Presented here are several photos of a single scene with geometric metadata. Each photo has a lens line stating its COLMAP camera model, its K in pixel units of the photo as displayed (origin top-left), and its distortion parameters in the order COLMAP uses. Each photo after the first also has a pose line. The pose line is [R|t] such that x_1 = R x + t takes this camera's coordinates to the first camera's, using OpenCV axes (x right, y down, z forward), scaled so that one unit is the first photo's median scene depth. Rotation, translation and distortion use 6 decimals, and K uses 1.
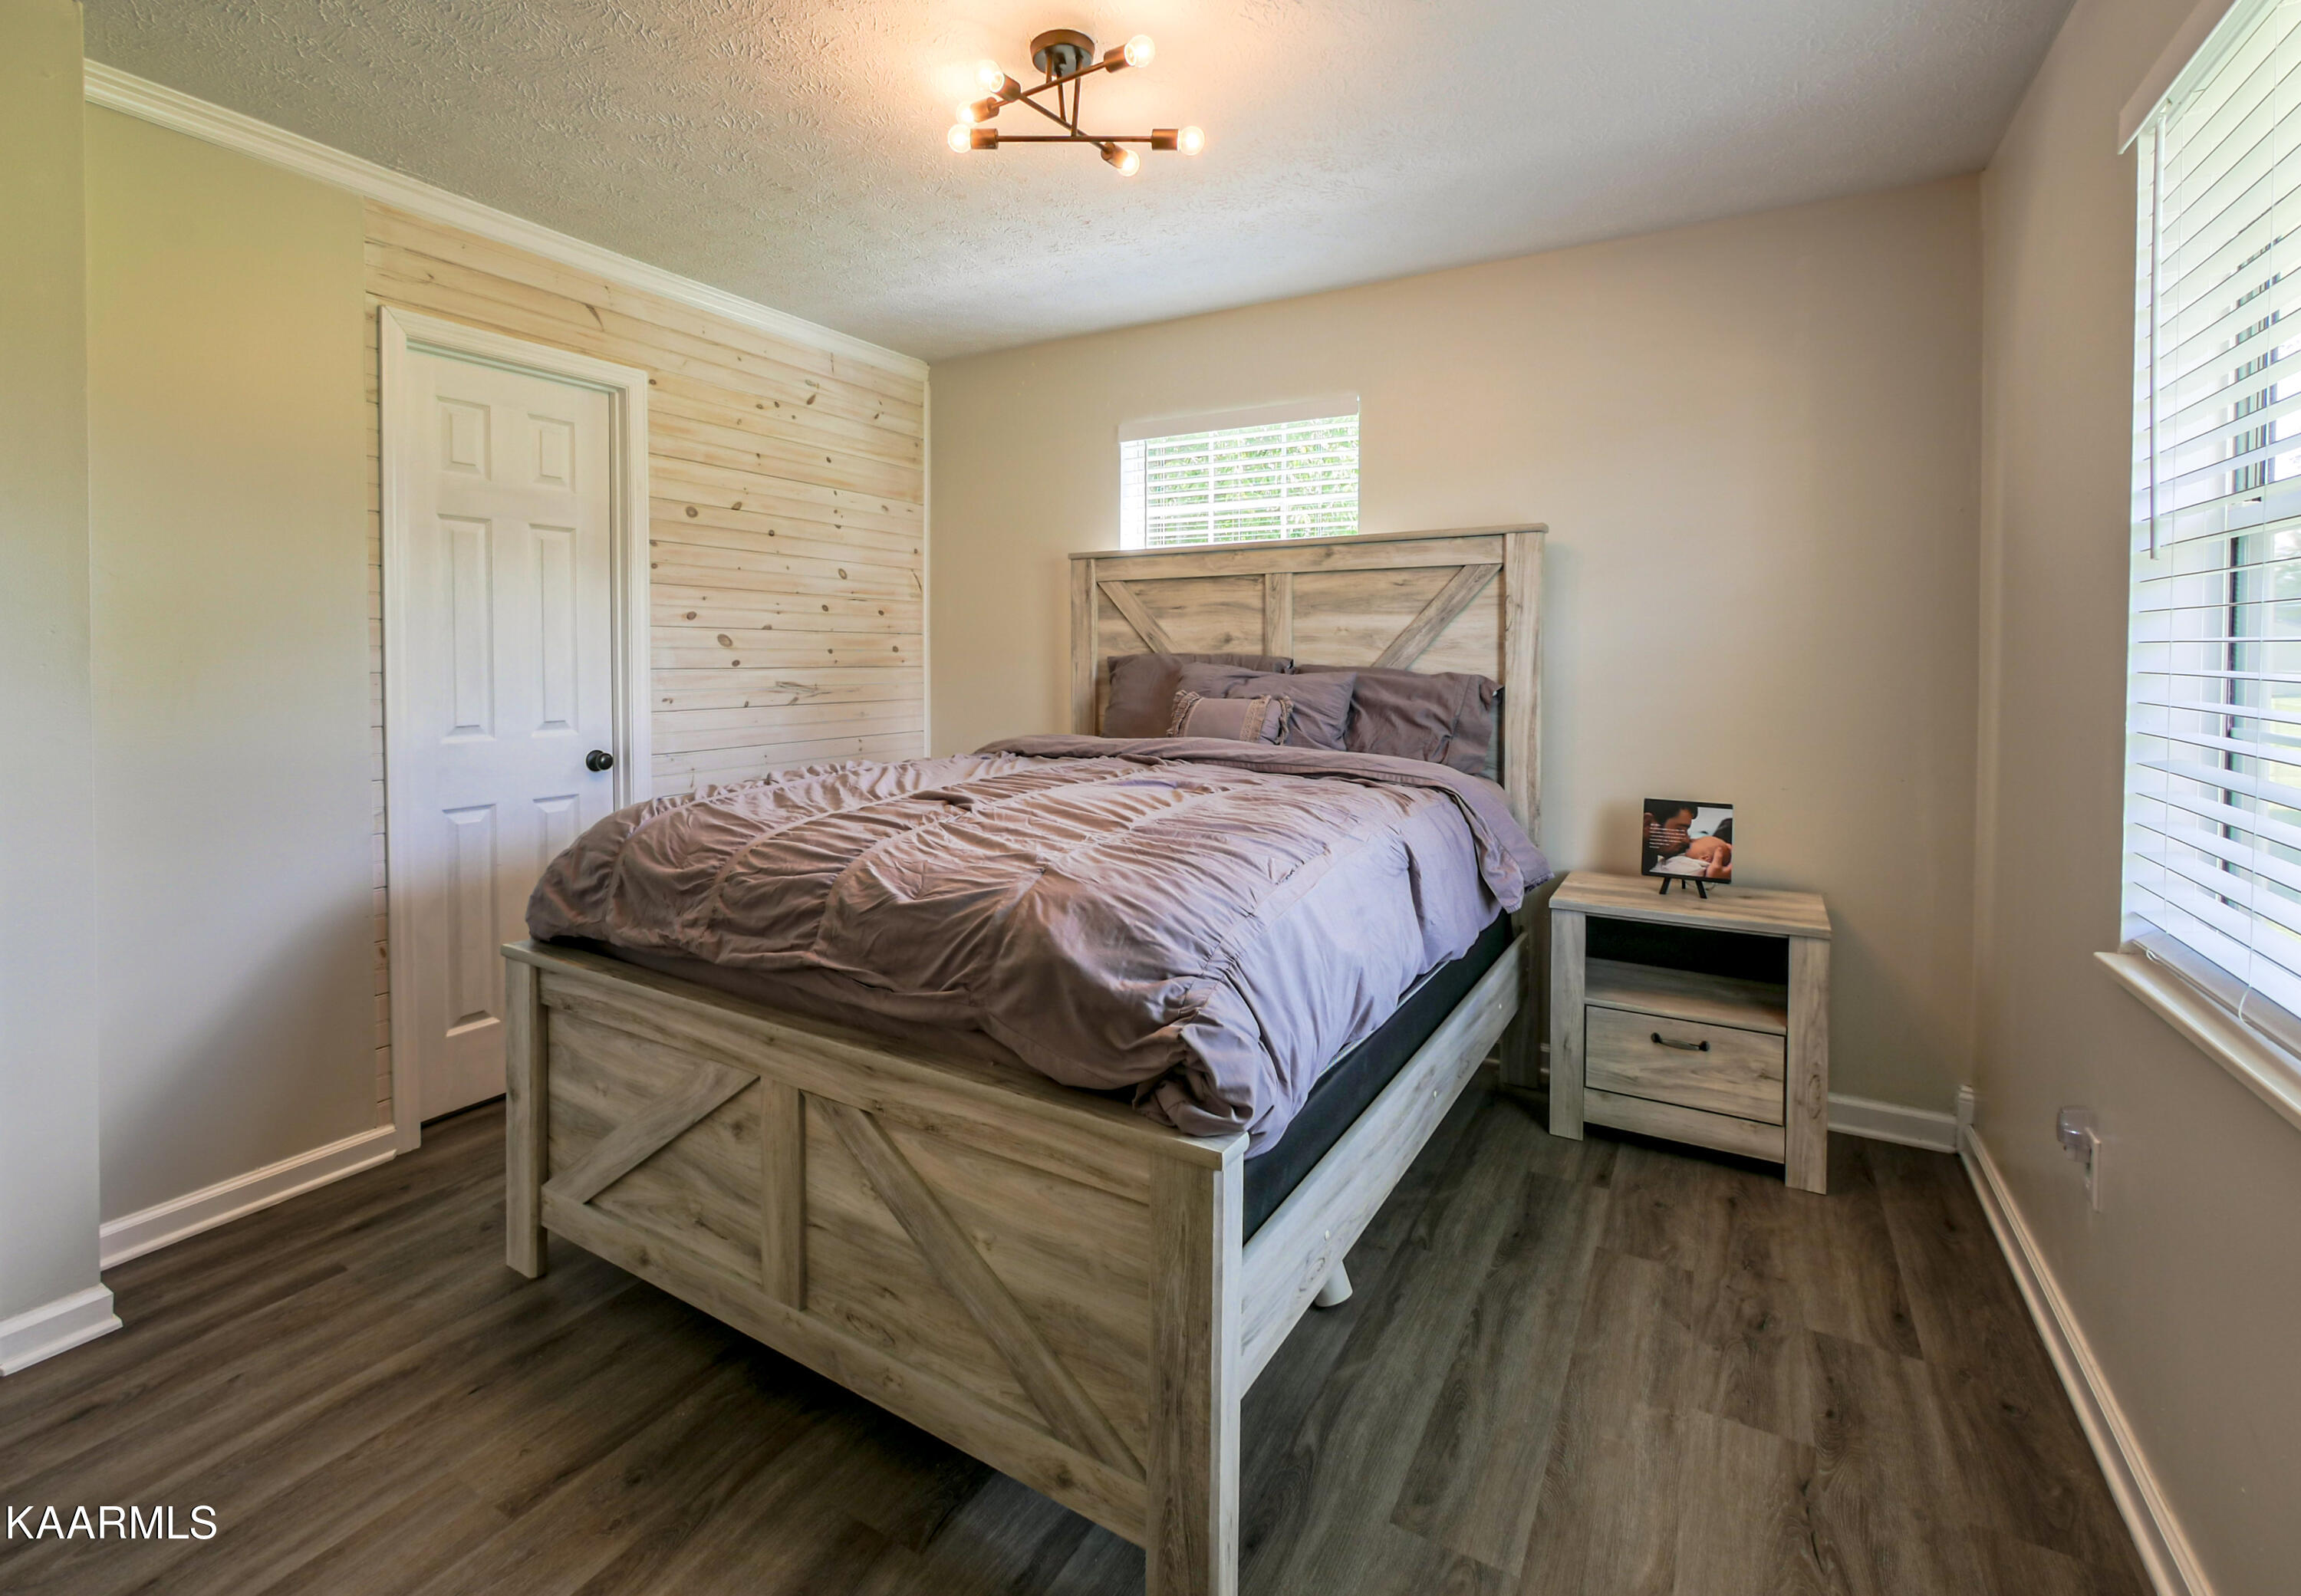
lens RADIAL K [[1048.9, 0, 1150.1], [0, 1048.9, 806.4], [0, 0, 1]] dist [-0.000072, 0.000202]
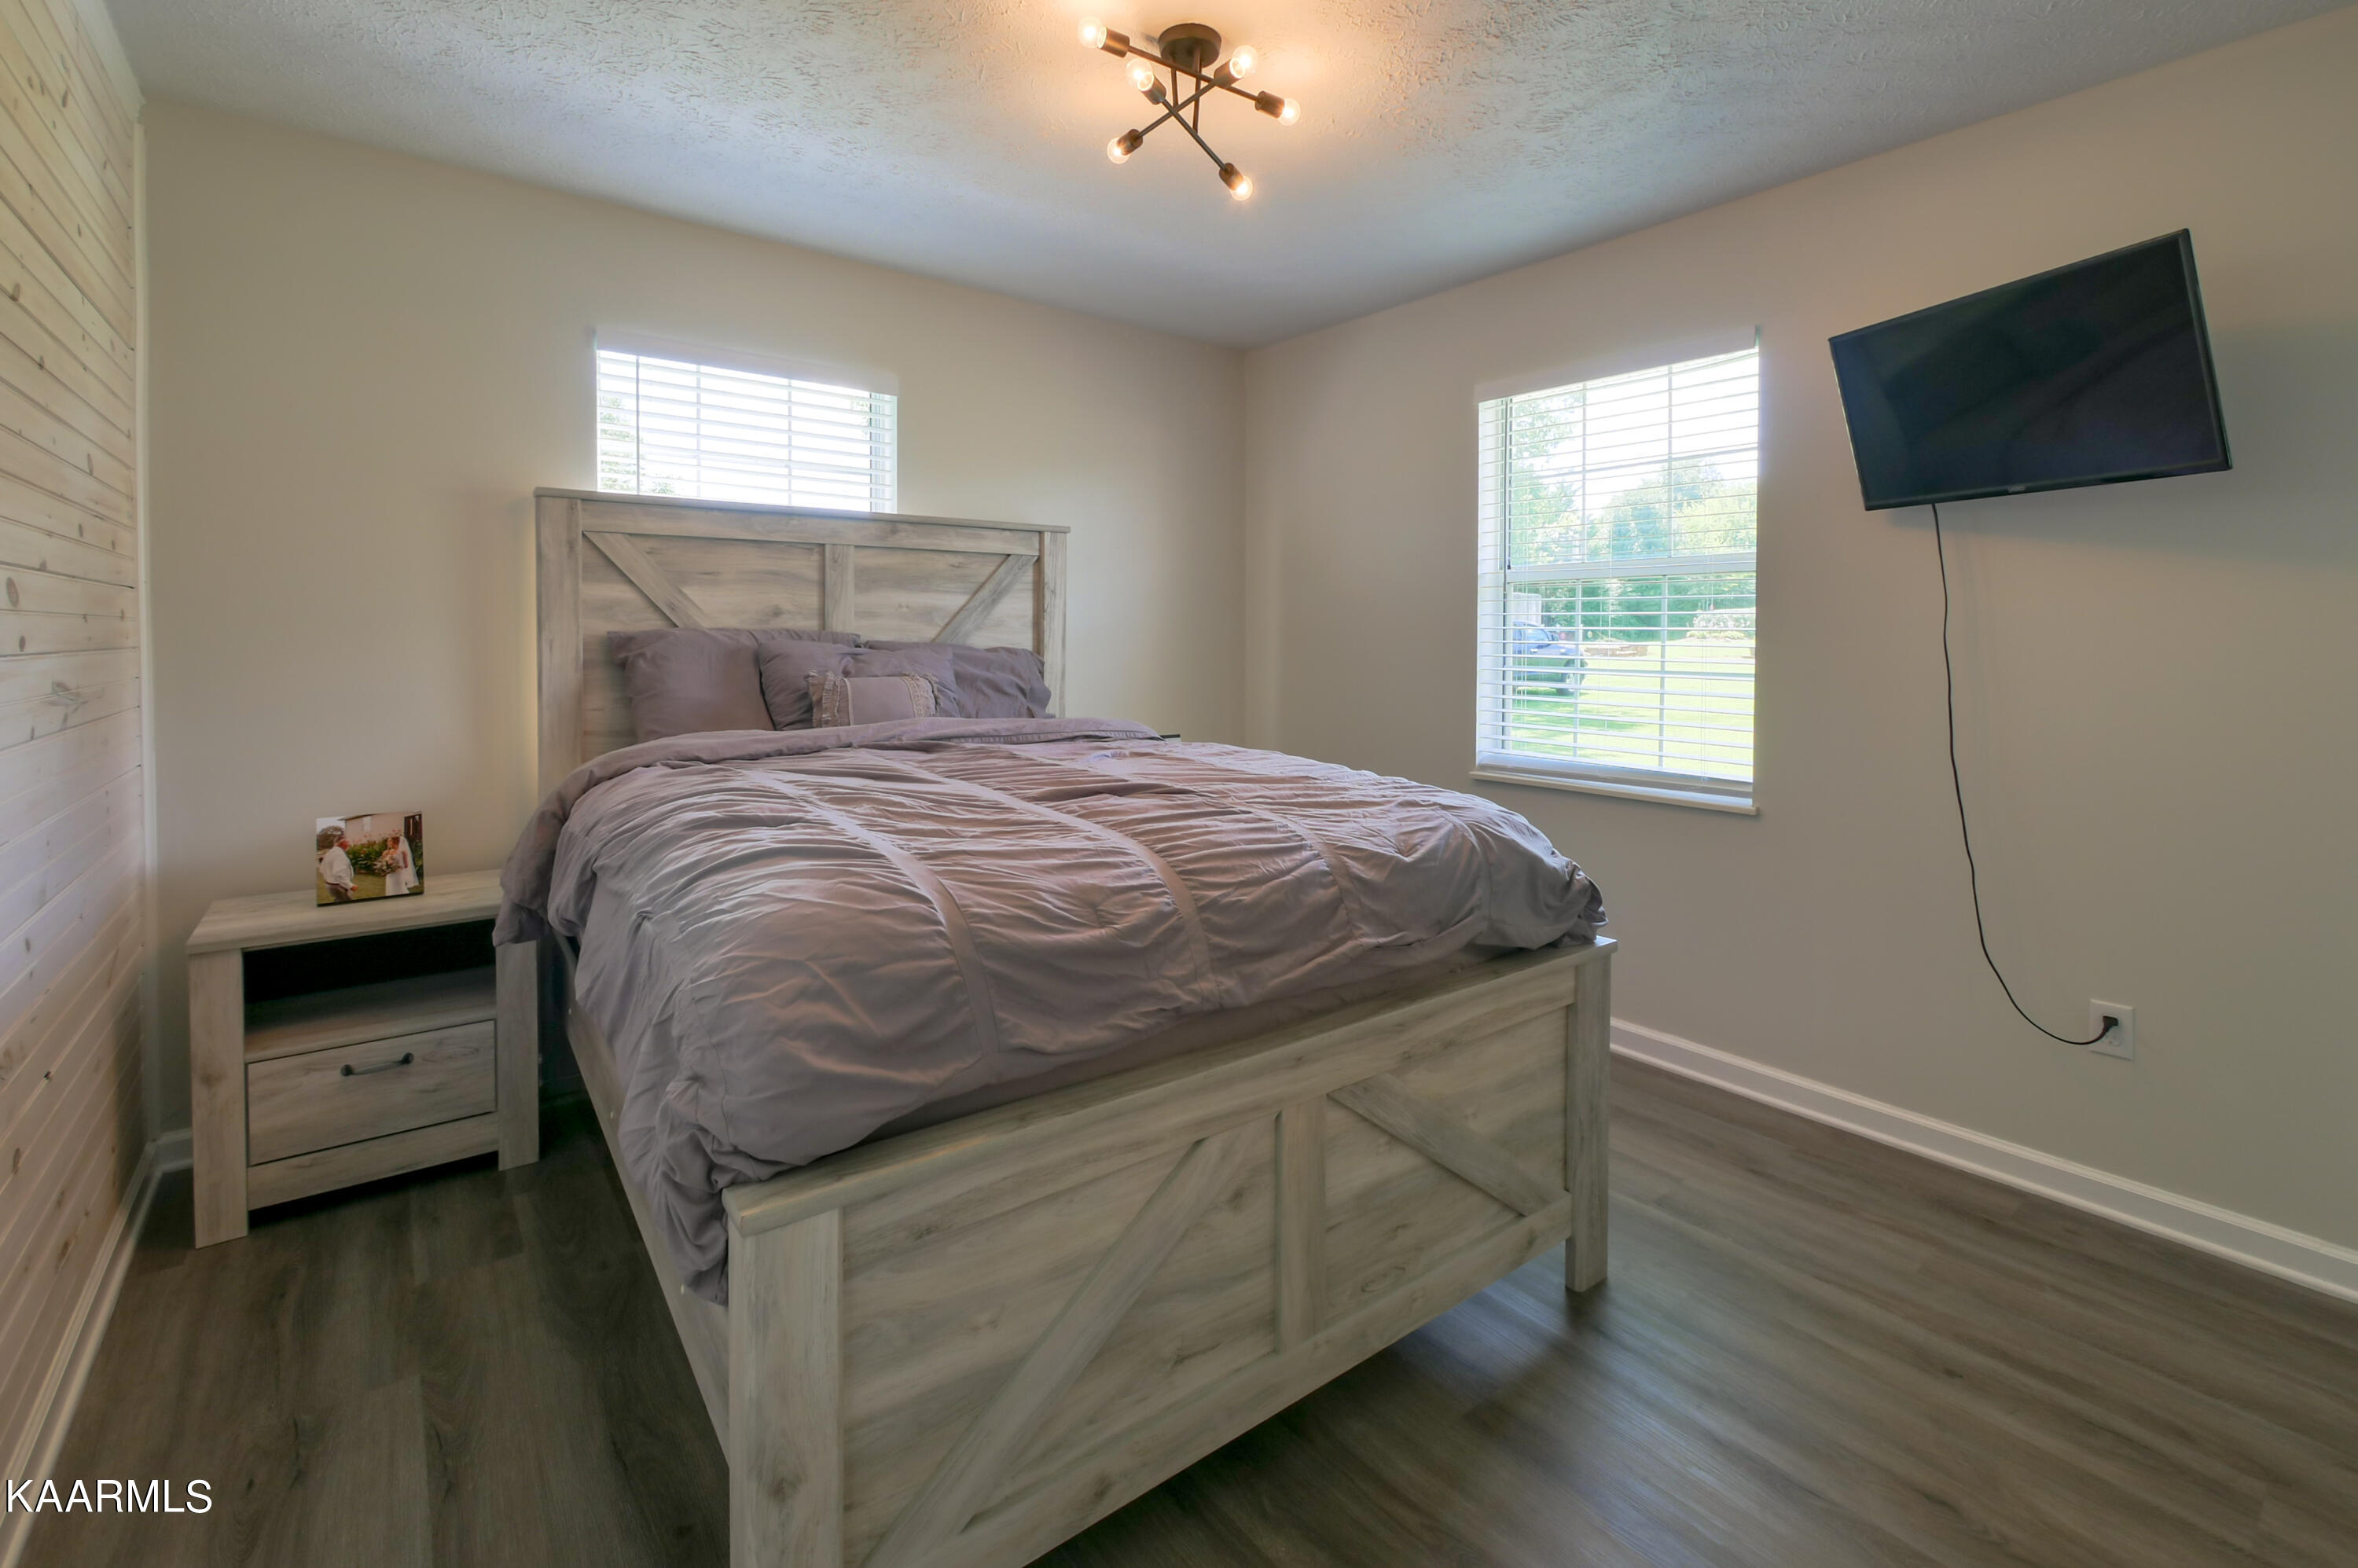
lens RADIAL K [[975.4, 0, 1177.4], [0, 975.4, 775.1], [0, 0, 1]] dist [0.000301, 0.000227]
pose [[0.375926, -0.132325, 0.917153, -0.625922], [0.127525, 0.987722, 0.090237, -0.059612], [-0.917833, 0.083037, 0.388186, 0.412479]]
